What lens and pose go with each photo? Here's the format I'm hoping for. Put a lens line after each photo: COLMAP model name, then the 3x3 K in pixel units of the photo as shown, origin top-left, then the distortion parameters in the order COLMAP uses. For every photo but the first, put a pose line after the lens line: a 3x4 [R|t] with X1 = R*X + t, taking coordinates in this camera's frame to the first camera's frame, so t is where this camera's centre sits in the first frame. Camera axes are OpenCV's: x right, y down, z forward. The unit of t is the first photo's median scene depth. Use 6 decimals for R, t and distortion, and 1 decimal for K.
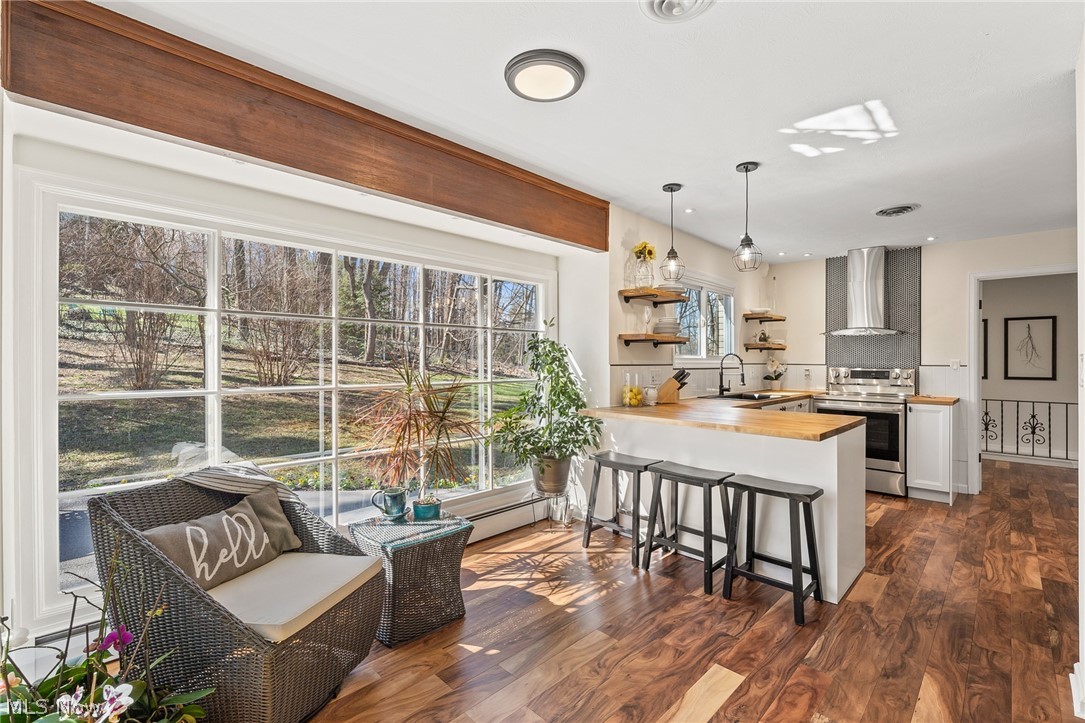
lens RADIAL K [[473.8, 0, 539.1], [0, 473.8, 362.9], [0, 0, 1]] dist [-0.010298, 0.000141]
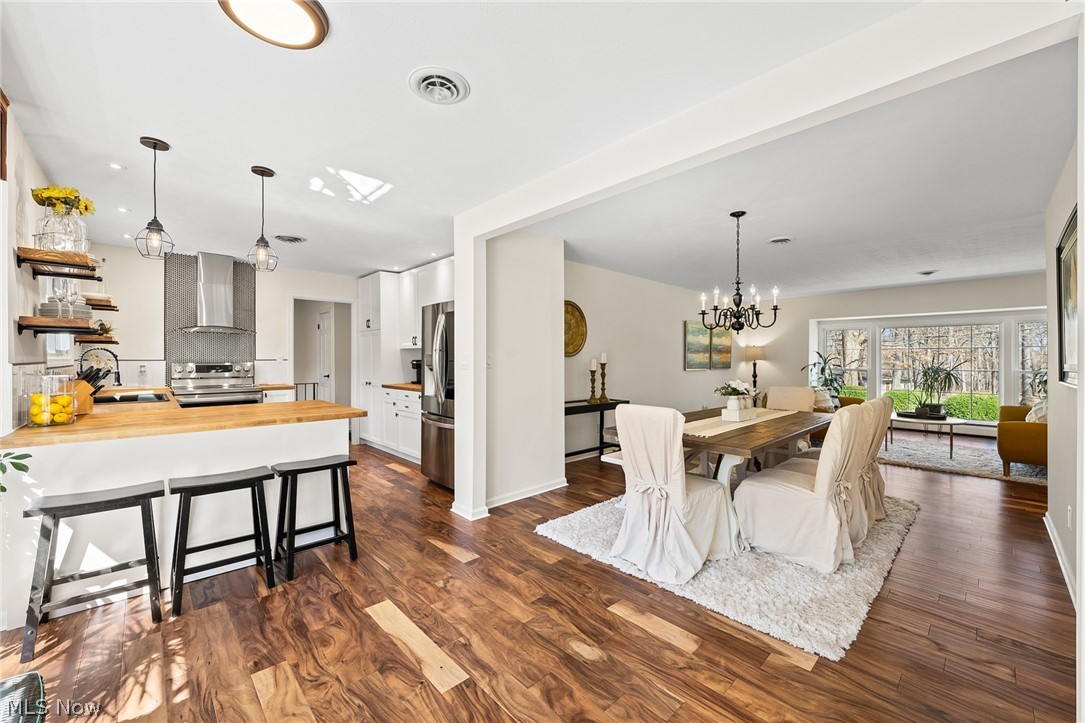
lens RADIAL K [[427.7, 0, 545.3], [0, 427.7, 358.3], [0, 0, 1]] dist [-0.006344, 0.000094]
pose [[0.027998, -0.005810, 0.999591, -0.529163], [0.001880, 0.999982, 0.005760, -0.006983], [-0.999606, 0.001718, 0.028008, 0.381596]]
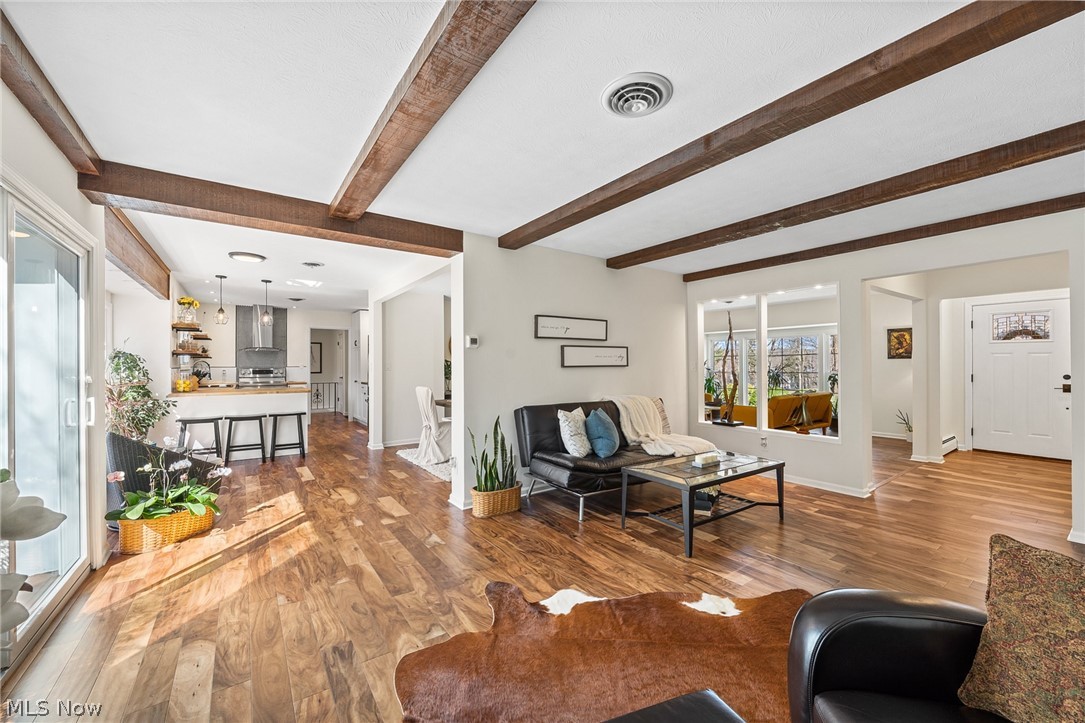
lens RADIAL K [[429.3, 0, 542.5], [0, 429.3, 361.5], [0, 0, 1]] dist [0.001509, 0.000138]
pose [[0.174434, 0.001838, 0.984667, -1.522349], [0.006208, 0.999976, -0.002966, -0.008725], [-0.984649, 0.006630, 0.174419, -0.762246]]
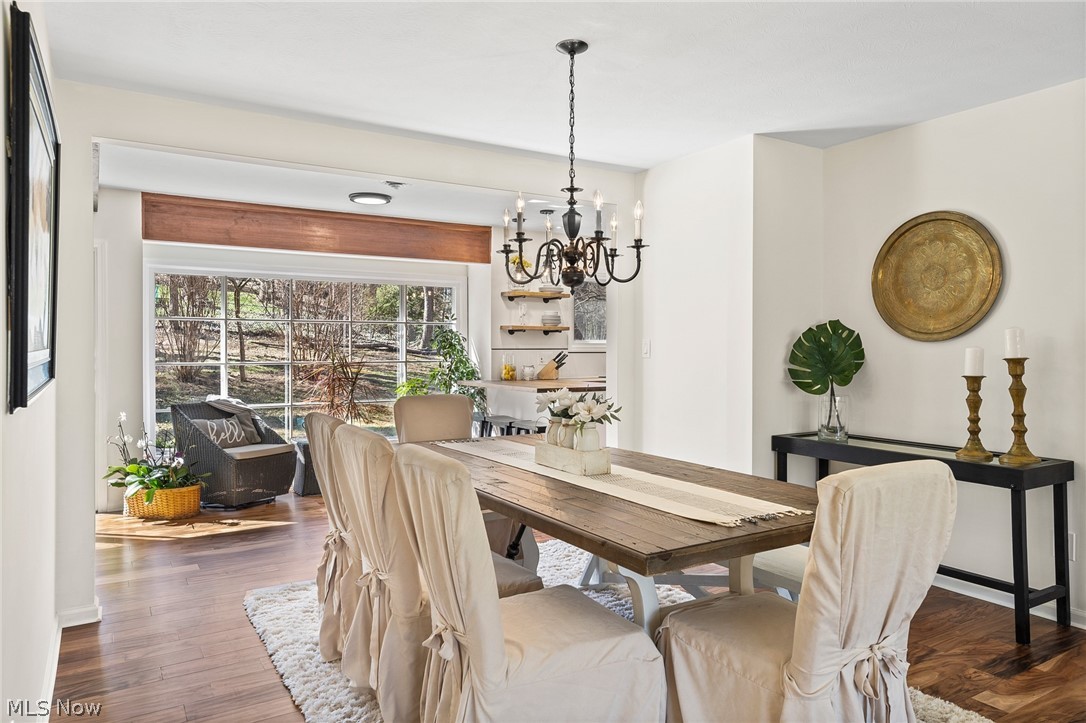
lens RADIAL K [[711.7, 0, 542.5], [0, 711.7, 350.9], [0, 0, 1]] dist [0.001702, -0.000125]
pose [[0.972950, -0.001149, -0.231015, 1.020384], [0.001111, 0.999999, -0.000297, 0.014155], [0.231015, 0.000032, 0.972950, -1.242046]]
